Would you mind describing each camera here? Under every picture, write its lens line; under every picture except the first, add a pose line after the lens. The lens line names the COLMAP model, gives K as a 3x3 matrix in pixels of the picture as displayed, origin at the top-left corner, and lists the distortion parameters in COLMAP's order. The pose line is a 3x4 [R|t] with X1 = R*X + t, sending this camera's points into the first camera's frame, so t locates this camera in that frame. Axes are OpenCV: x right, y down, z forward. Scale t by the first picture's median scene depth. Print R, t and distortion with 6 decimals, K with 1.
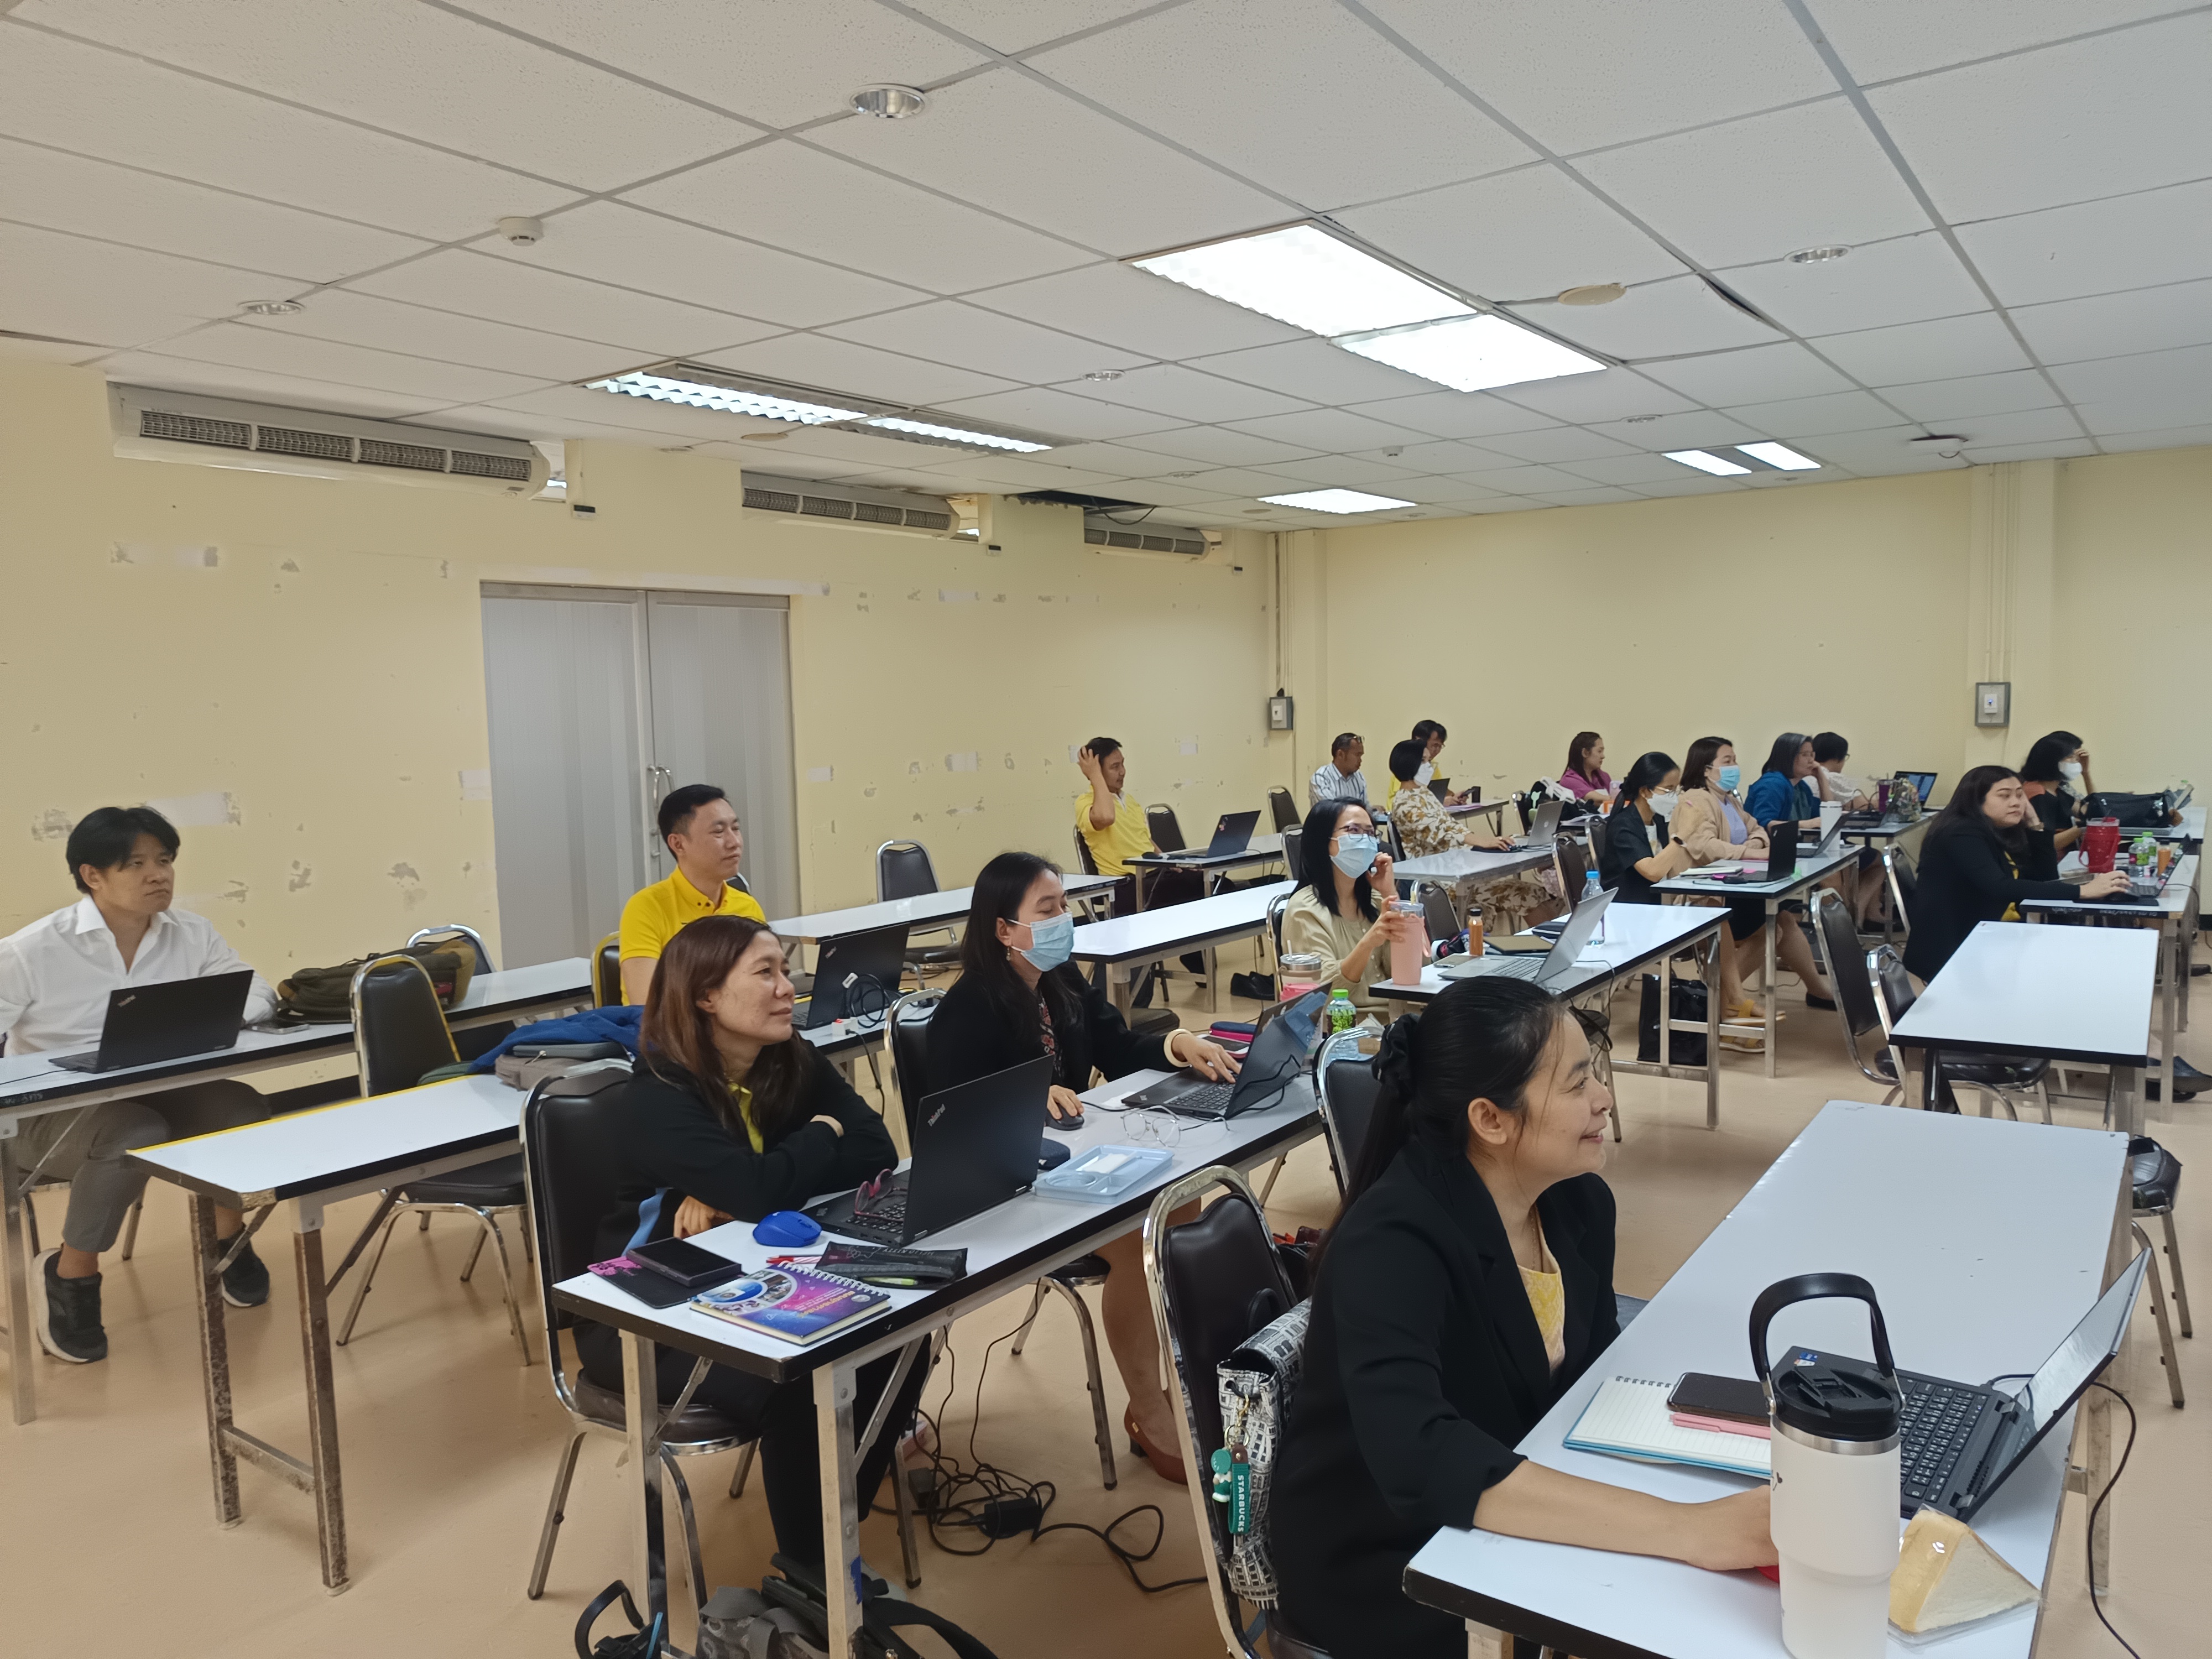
lens RADIAL K [[1559.0, 0, 1106.0], [0, 1559.0, 829.5], [0, 0, 1]] dist [0.006548, 0.003257]
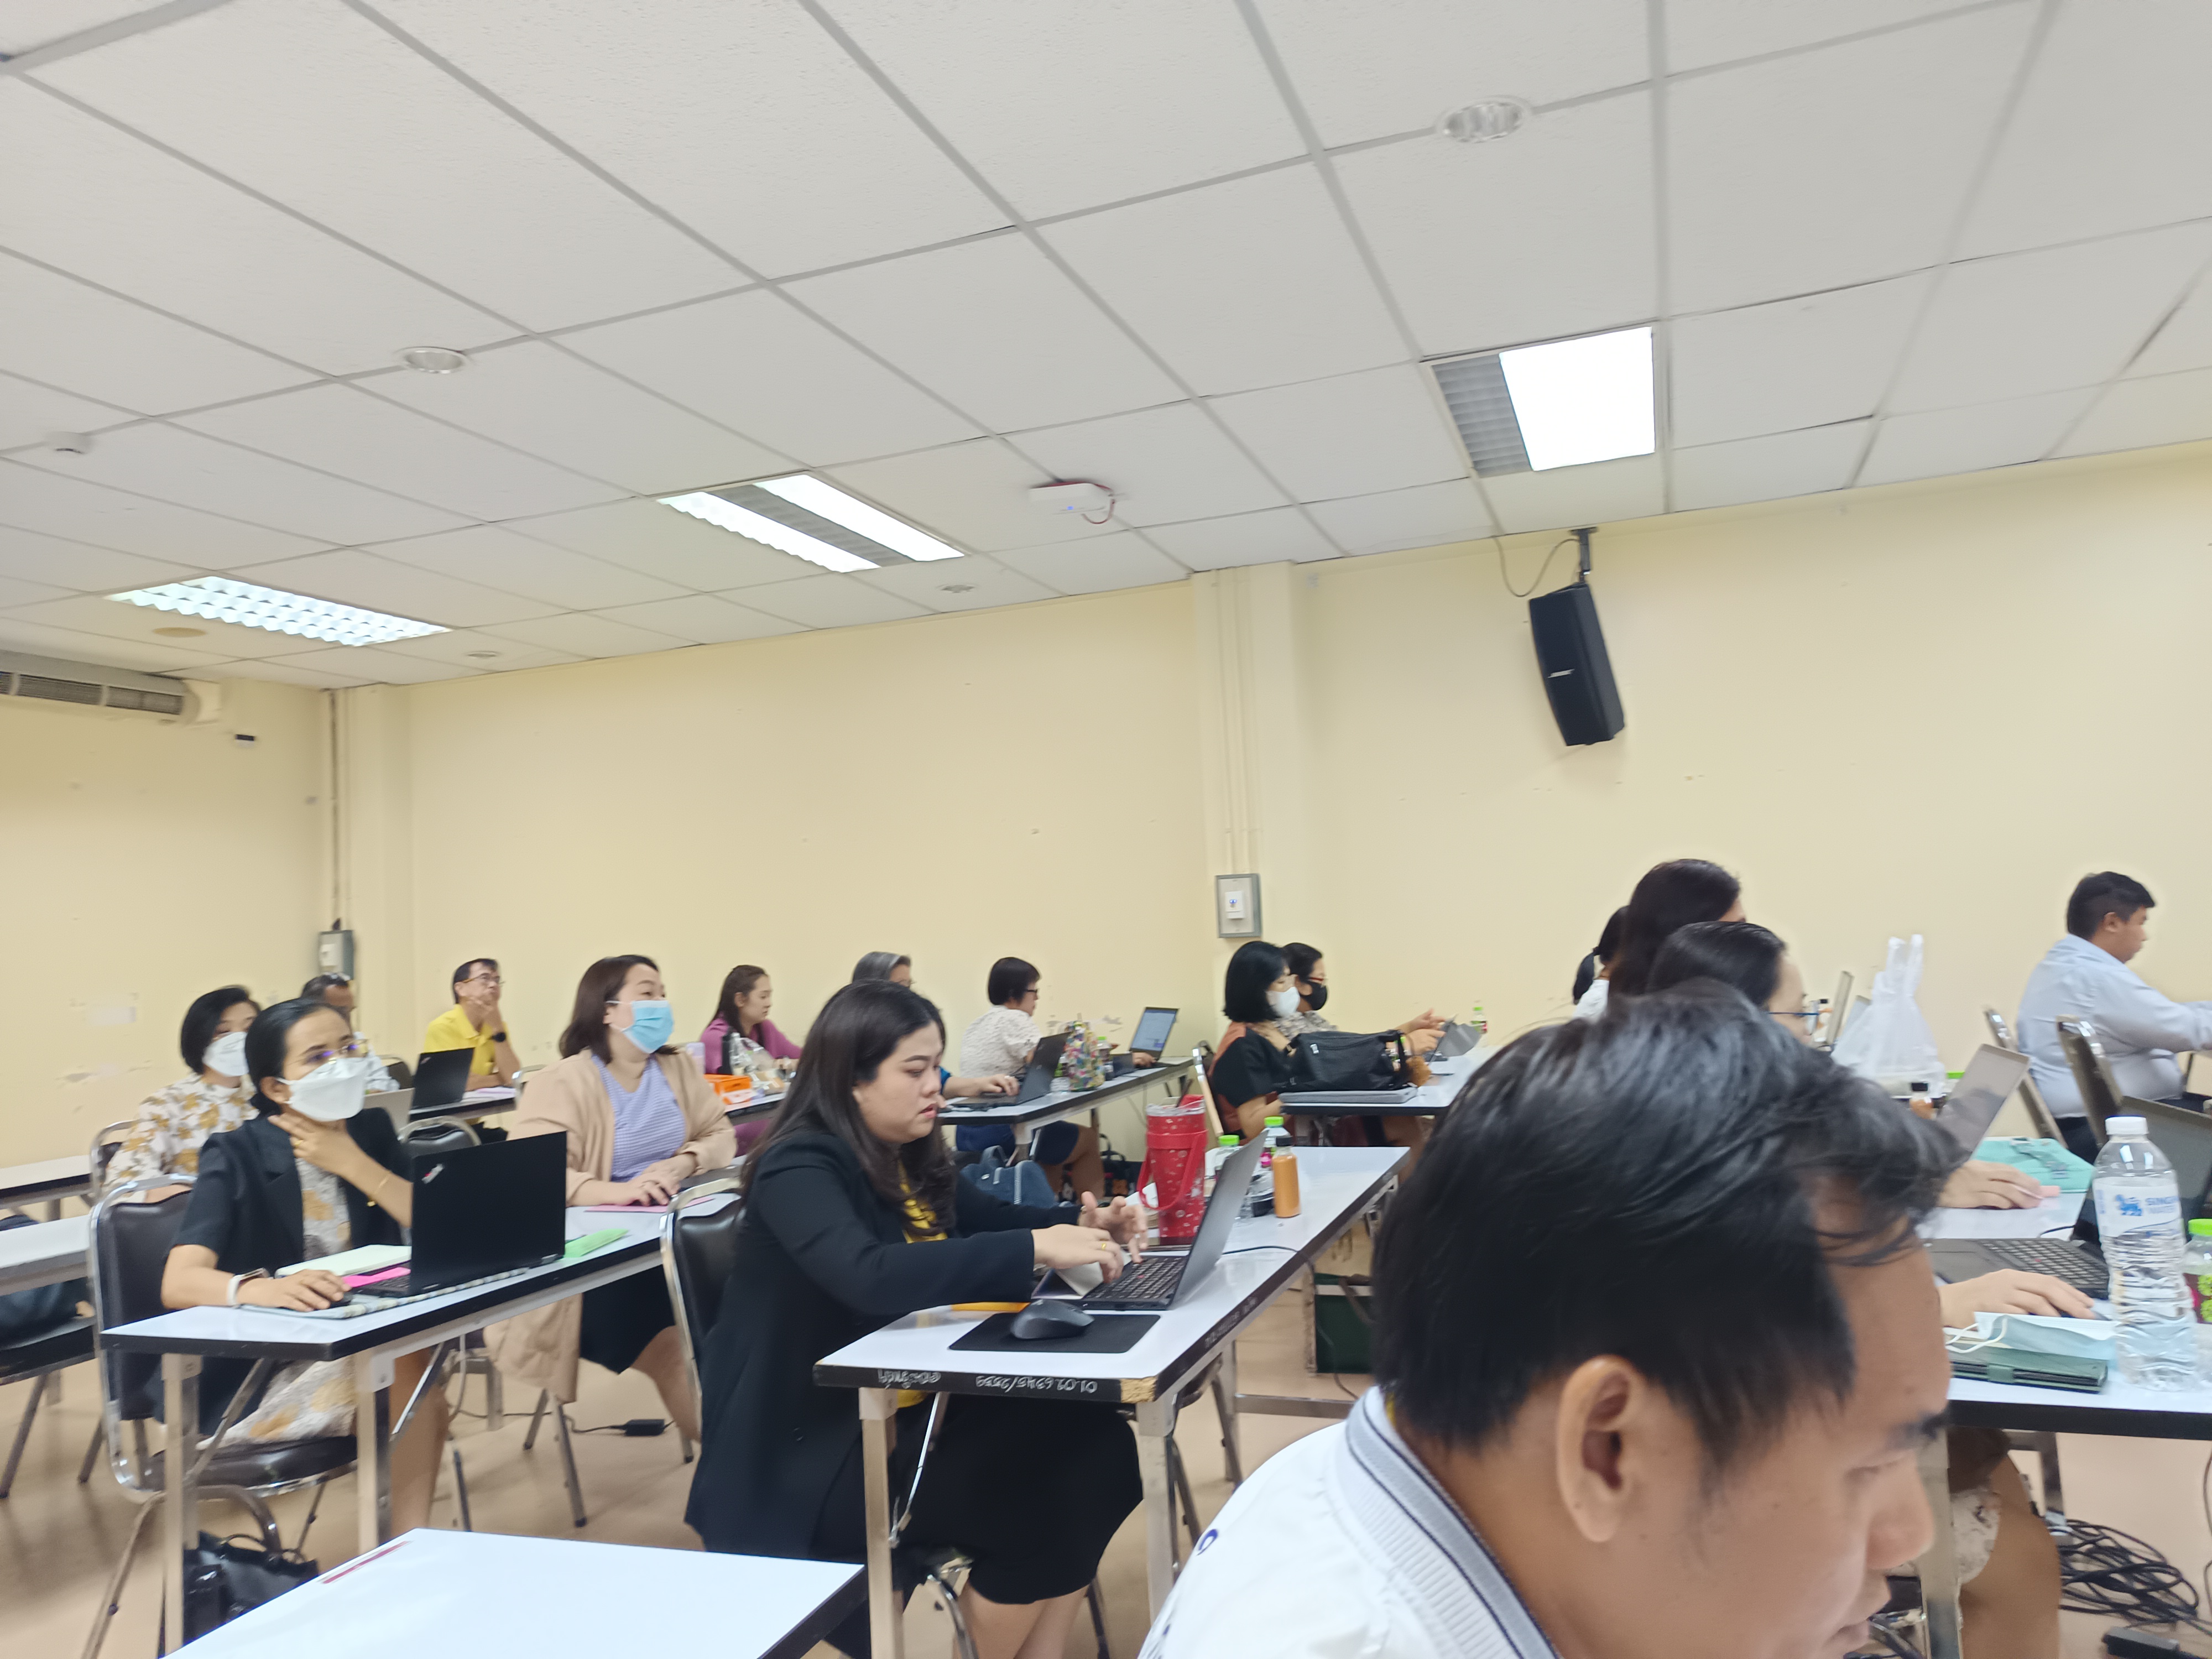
lens RADIAL K [[1559.0, 0, 1106.0], [0, 1559.0, 829.5], [0, 0, 1]] dist [0.006548, 0.003257]
pose [[0.960958, -0.007820, 0.276584, 0.383583], [0.052357, 0.986681, -0.154009, -0.012403], [-0.271696, 0.162477, 0.948569, 0.428248]]
